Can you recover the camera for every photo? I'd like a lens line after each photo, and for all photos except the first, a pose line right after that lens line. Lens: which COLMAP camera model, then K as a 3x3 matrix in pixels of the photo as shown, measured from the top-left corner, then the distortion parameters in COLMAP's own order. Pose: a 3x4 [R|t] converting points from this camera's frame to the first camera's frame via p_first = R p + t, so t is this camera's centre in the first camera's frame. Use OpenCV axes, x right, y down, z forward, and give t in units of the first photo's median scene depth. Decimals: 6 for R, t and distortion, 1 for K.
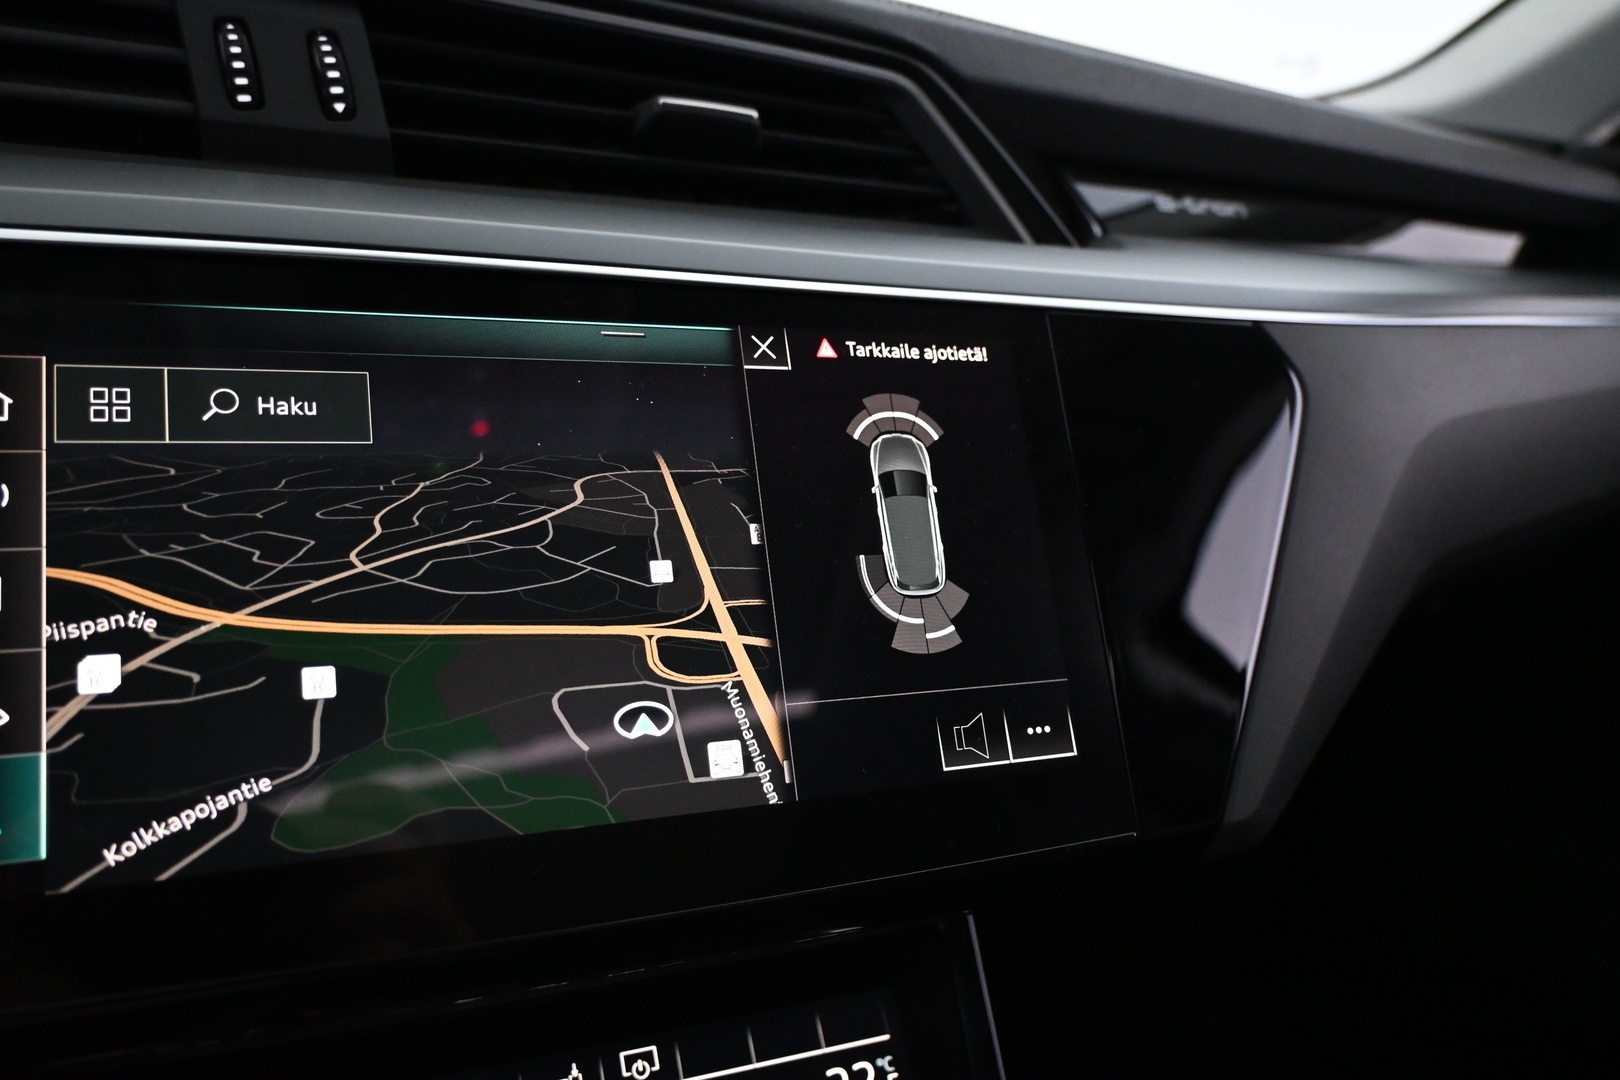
lens RADIAL K [[1258.2, 0, 803.5], [0, 1258.2, 538.1], [0, 0, 1]] dist [0.005582, -0.005232]
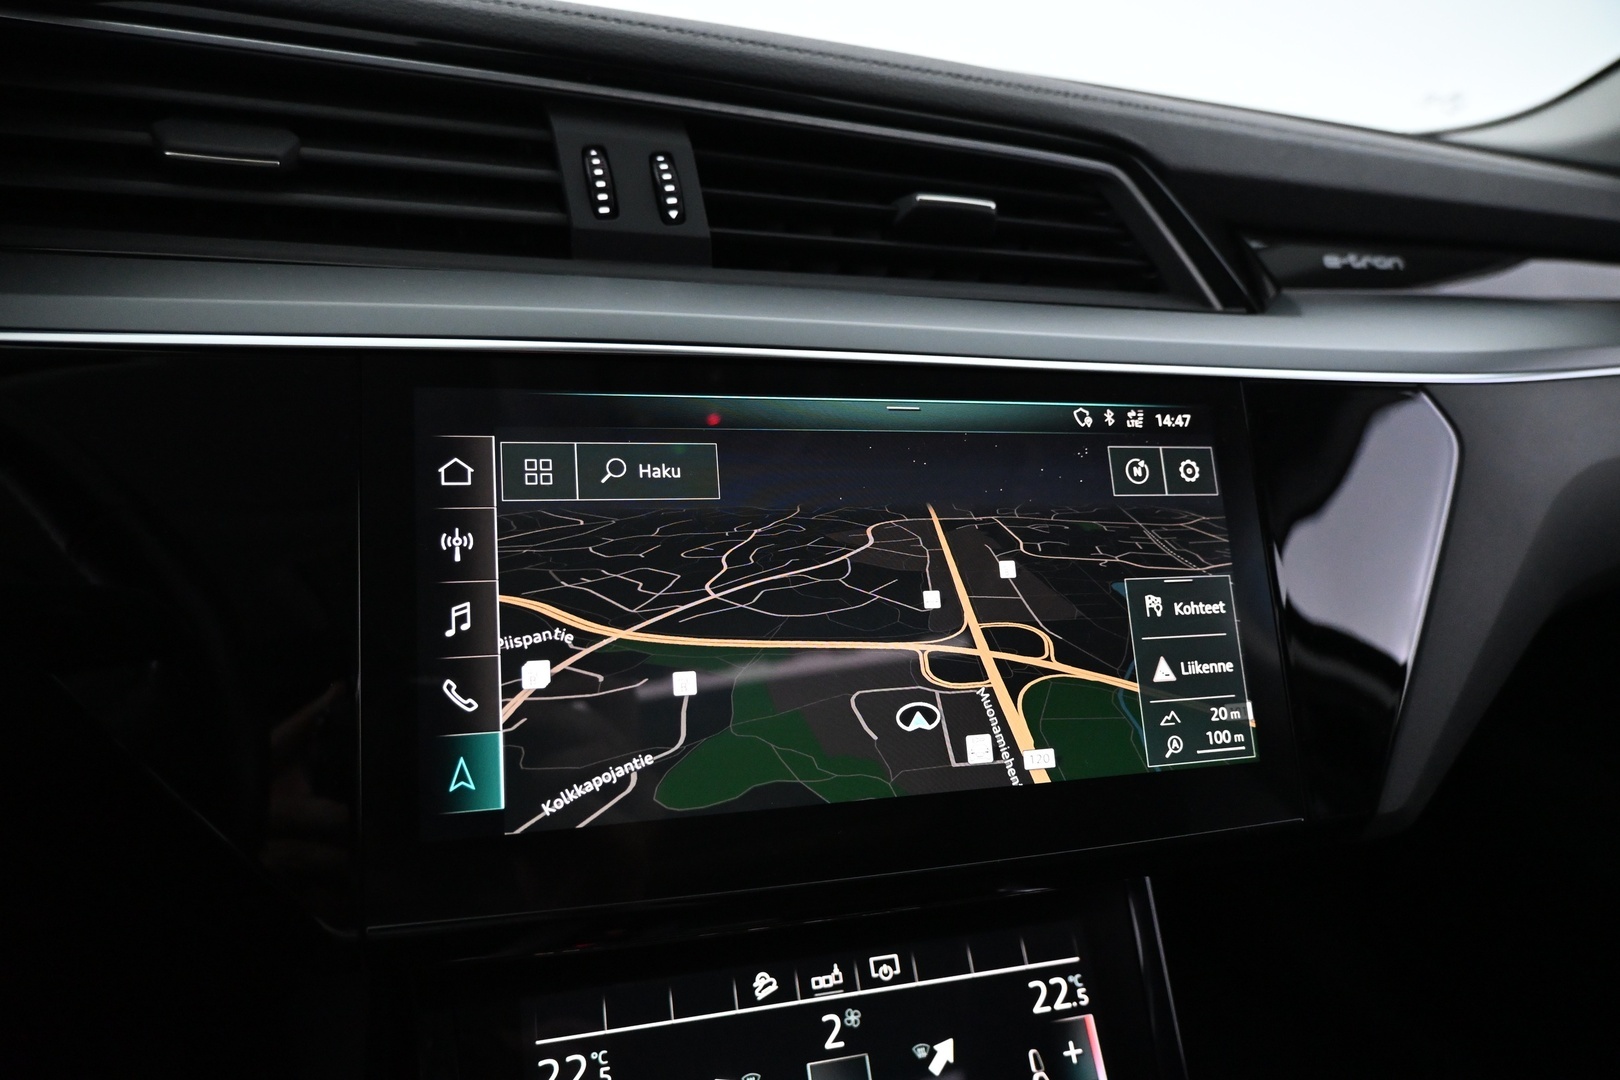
lens RADIAL K [[1095.4, 0, 806.6], [0, 1095.4, 537.5], [0, 0, 1]] dist [-0.006018, -0.006555]
pose [[0.992333, 0.031791, -0.119433, -0.096004], [-0.025741, 0.998322, 0.051865, -0.079725], [0.120881, -0.048393, 0.991487, -0.097079]]
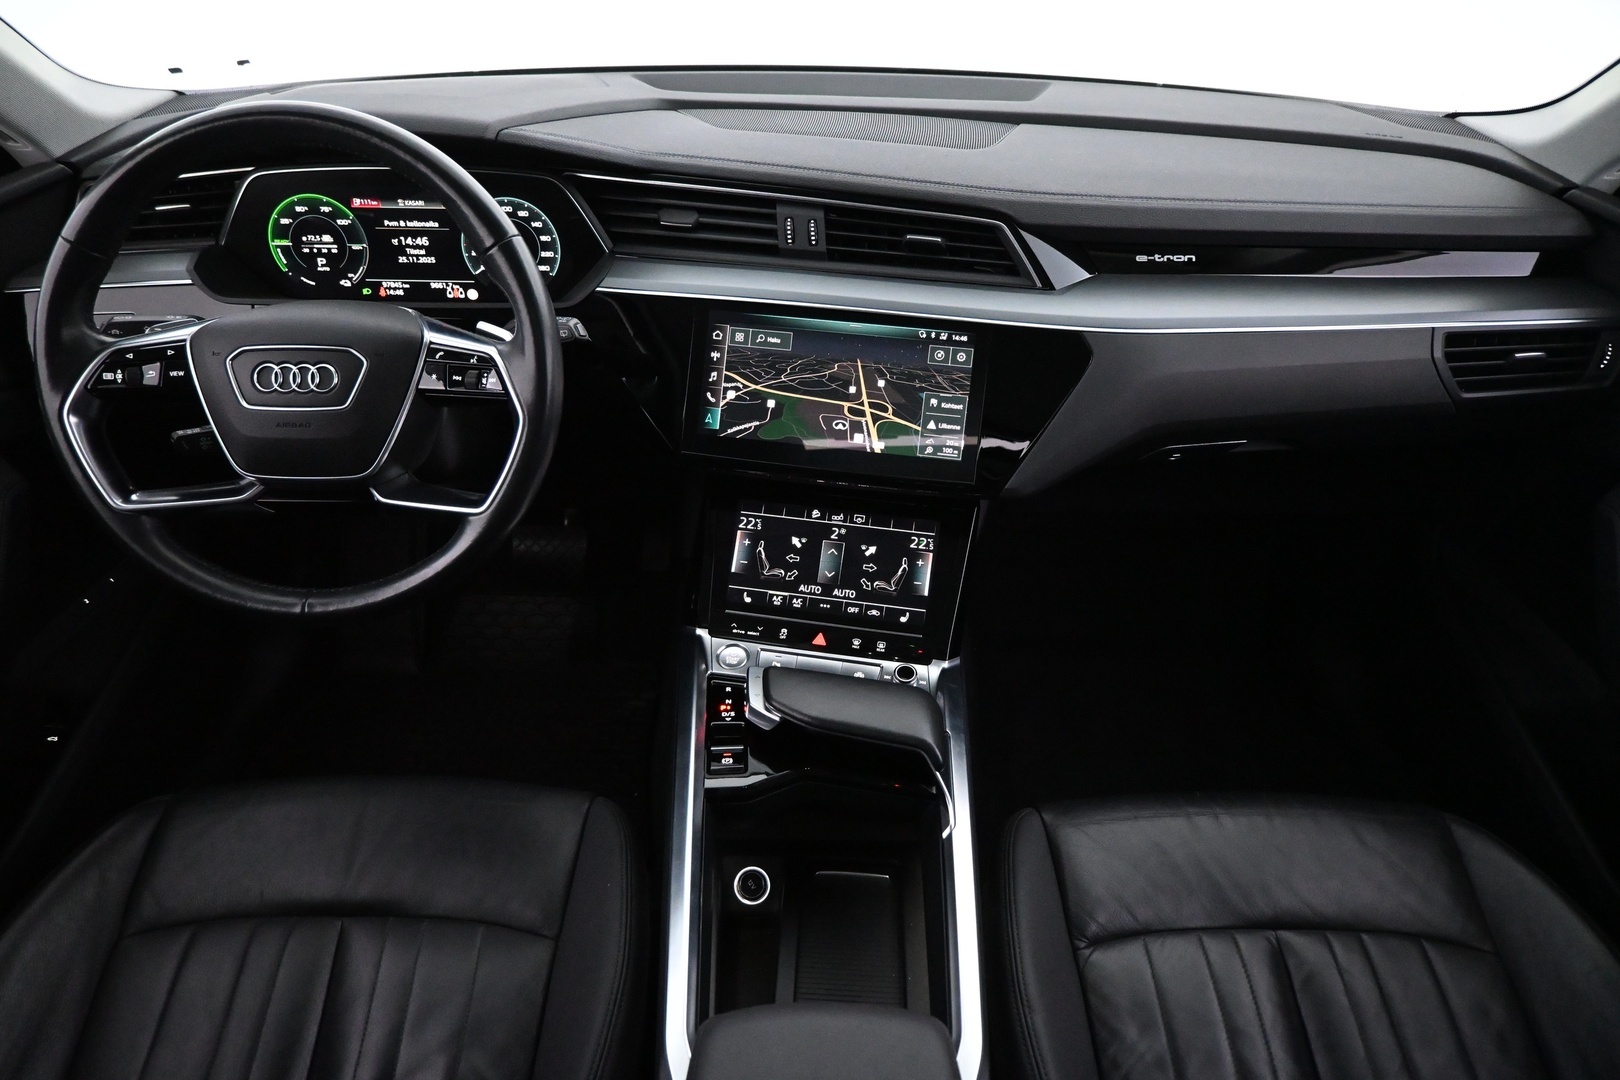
lens RADIAL K [[1095.4, 0, 822.8], [0, 1095.4, 541.0], [0, 0, 1]] dist [-0.006018, -0.006555]
pose [[0.825874, 0.241994, -0.509284, 1.500023], [-0.098797, 0.951352, 0.291836, -0.461712], [0.555131, -0.190704, 0.809606, -1.734698]]
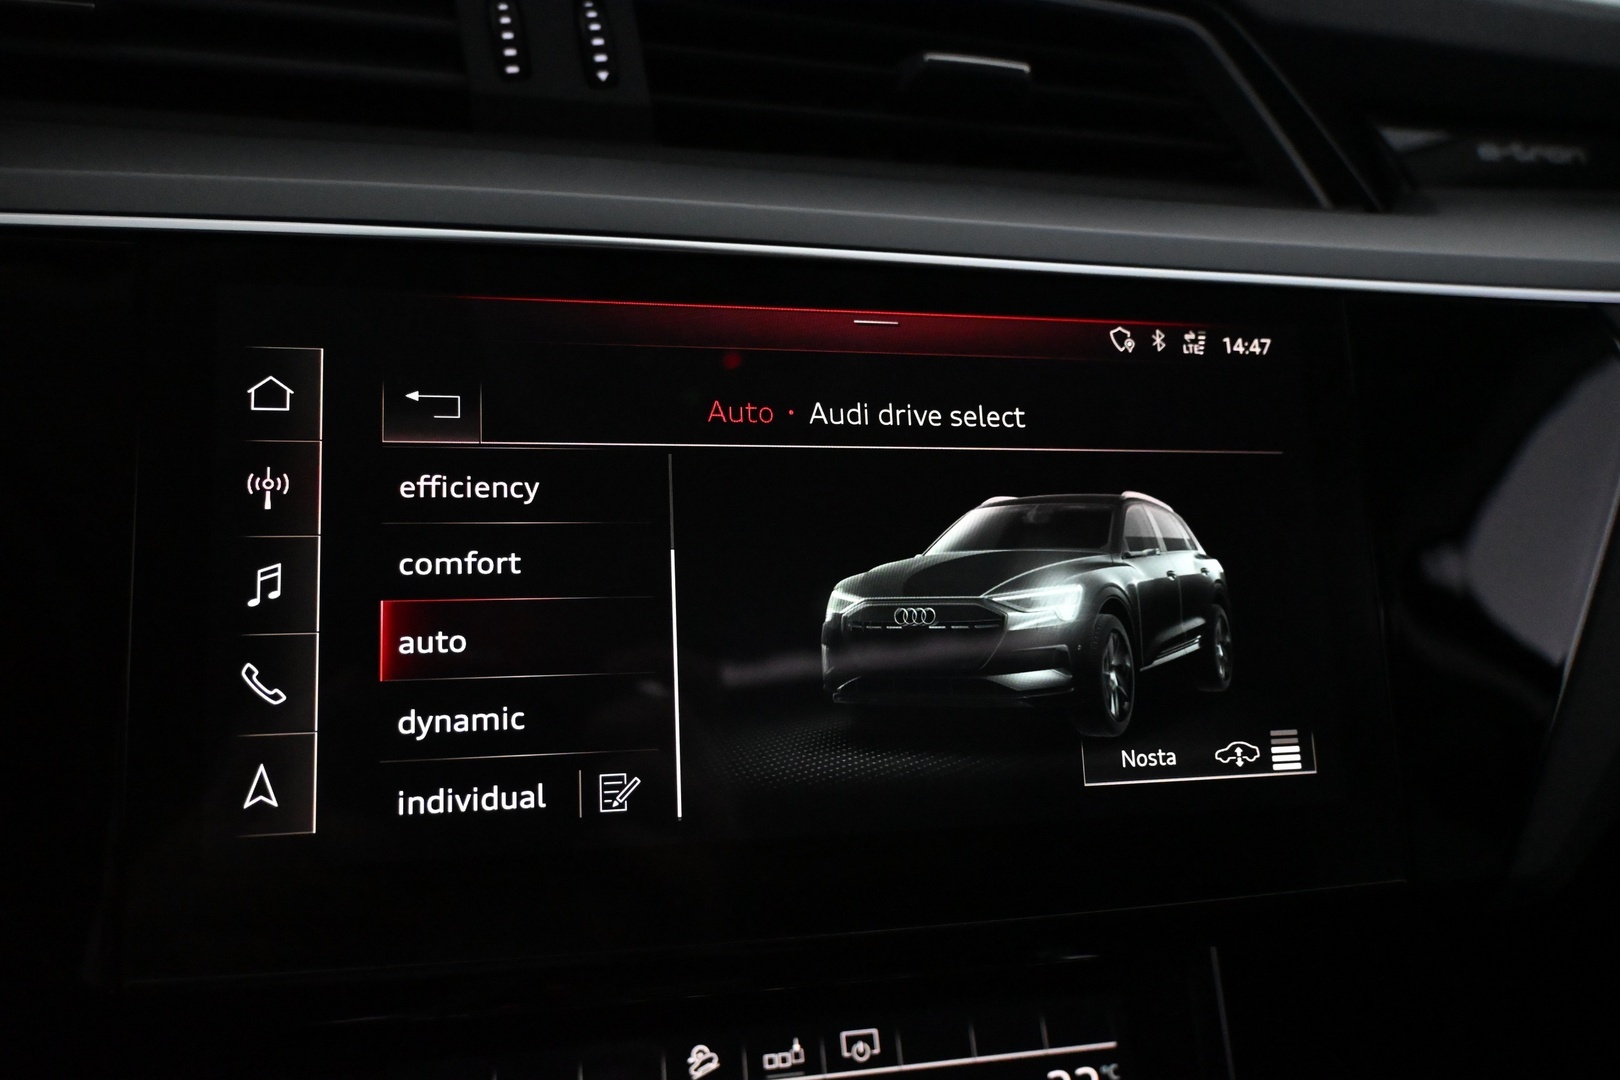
lens RADIAL K [[1258.2, 0, 802.7], [0, 1258.2, 539.0], [0, 0, 1]] dist [0.005582, -0.005232]
pose [[0.981778, 0.053909, -0.182226, -0.014737], [-0.040883, 0.996383, 0.074501, -0.061458], [0.185583, -0.065694, 0.980430, 0.036494]]
